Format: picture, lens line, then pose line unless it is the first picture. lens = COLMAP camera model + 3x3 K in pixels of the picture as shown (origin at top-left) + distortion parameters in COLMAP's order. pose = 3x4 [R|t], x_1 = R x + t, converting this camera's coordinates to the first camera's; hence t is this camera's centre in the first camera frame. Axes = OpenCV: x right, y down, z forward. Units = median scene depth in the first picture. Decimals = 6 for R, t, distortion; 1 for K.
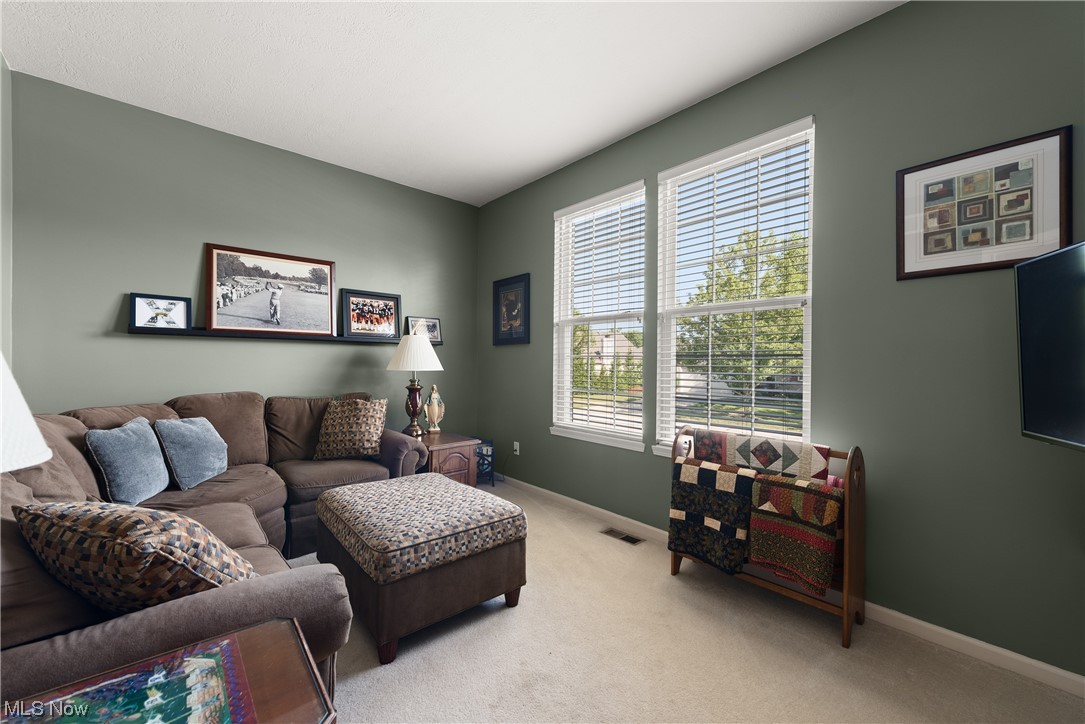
lens RADIAL K [[427.0, 0, 538.8], [0, 427.0, 364.2], [0, 0, 1]] dist [0.012867, -0.001338]
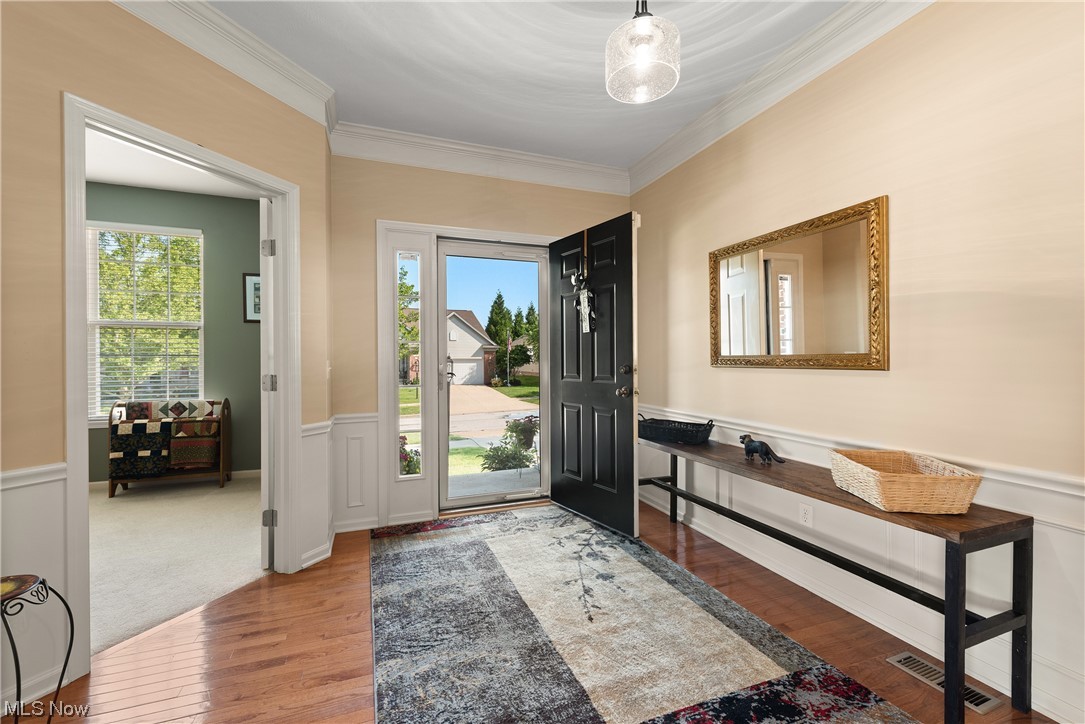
lens RADIAL K [[441.6, 0, 537.9], [0, 441.6, 361.1], [0, 0, 1]] dist [0.010178, -0.002539]
pose [[0.352553, -0.011238, 0.935724, -0.726953], [0.008026, 0.999927, 0.008985, -0.003112], [-0.935757, 0.004343, 0.352618, -1.147823]]
